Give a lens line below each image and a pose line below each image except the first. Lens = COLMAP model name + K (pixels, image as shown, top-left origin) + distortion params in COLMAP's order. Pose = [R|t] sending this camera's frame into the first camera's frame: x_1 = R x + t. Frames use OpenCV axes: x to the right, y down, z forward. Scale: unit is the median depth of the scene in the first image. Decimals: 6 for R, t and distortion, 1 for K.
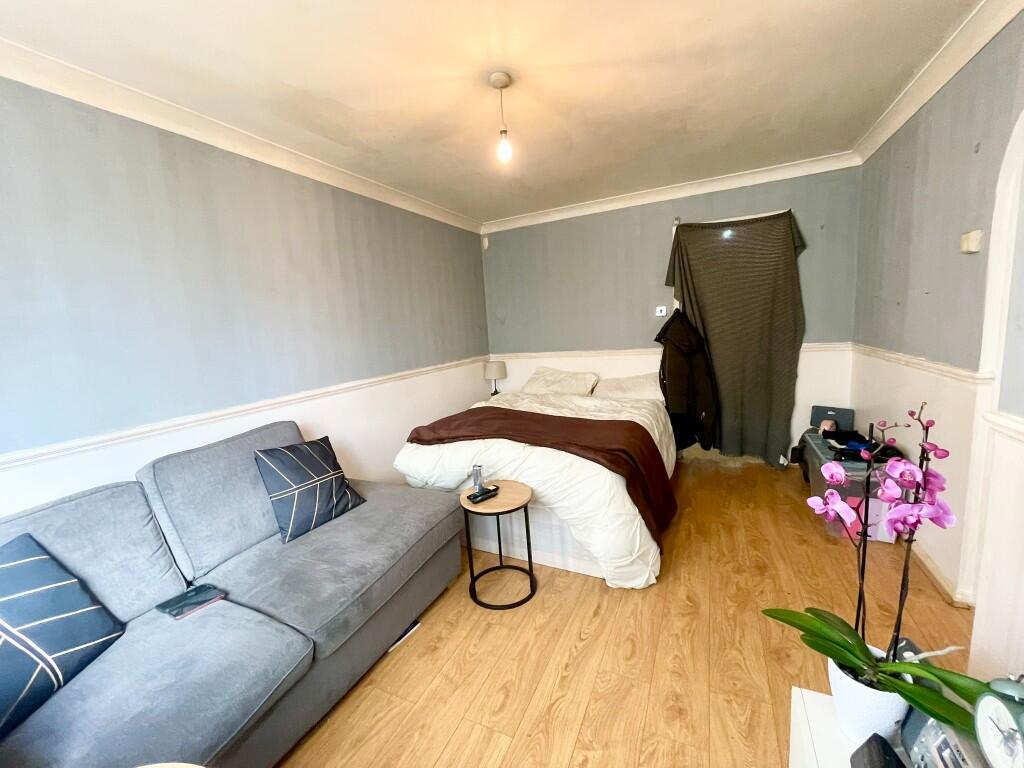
lens RADIAL K [[414.1, 0, 512.0], [0, 414.1, 384.0], [0, 0, 1]] dist [-0.001179, -0.000034]
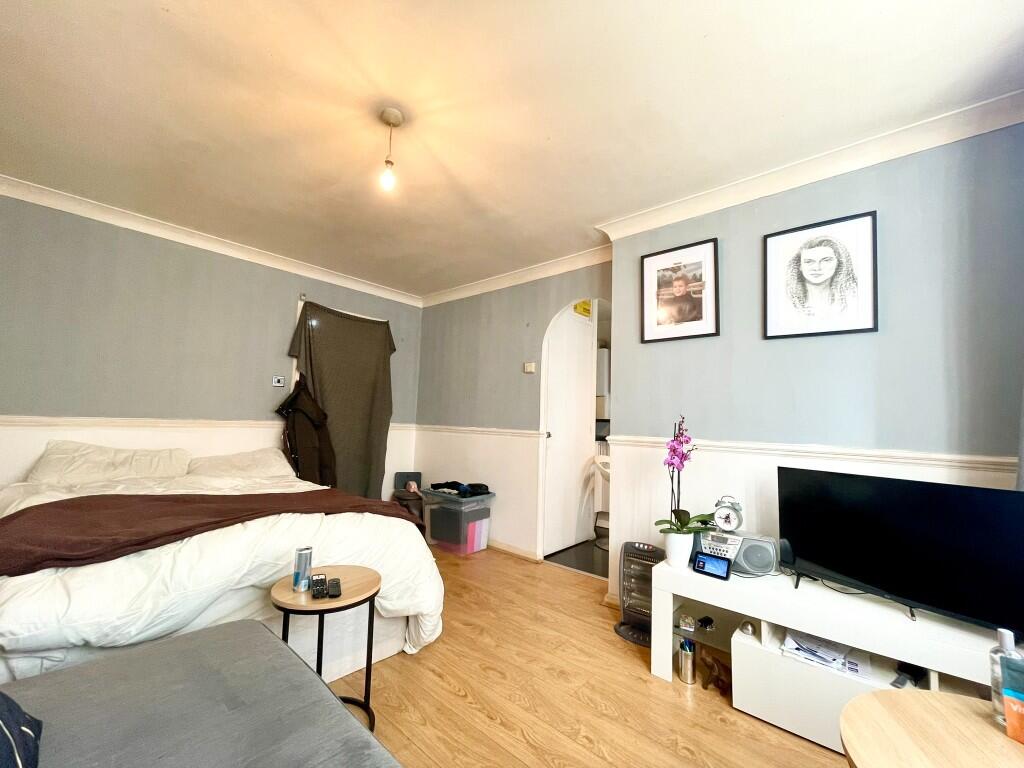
lens RADIAL K [[414.1, 0, 512.0], [0, 414.1, 384.0], [0, 0, 1]] dist [-0.001179, -0.000034]
pose [[0.271170, 0.159433, 0.949236, -0.585853], [0.088695, 0.977852, -0.189577, 0.081795], [-0.958436, 0.135600, 0.251023, 0.410798]]
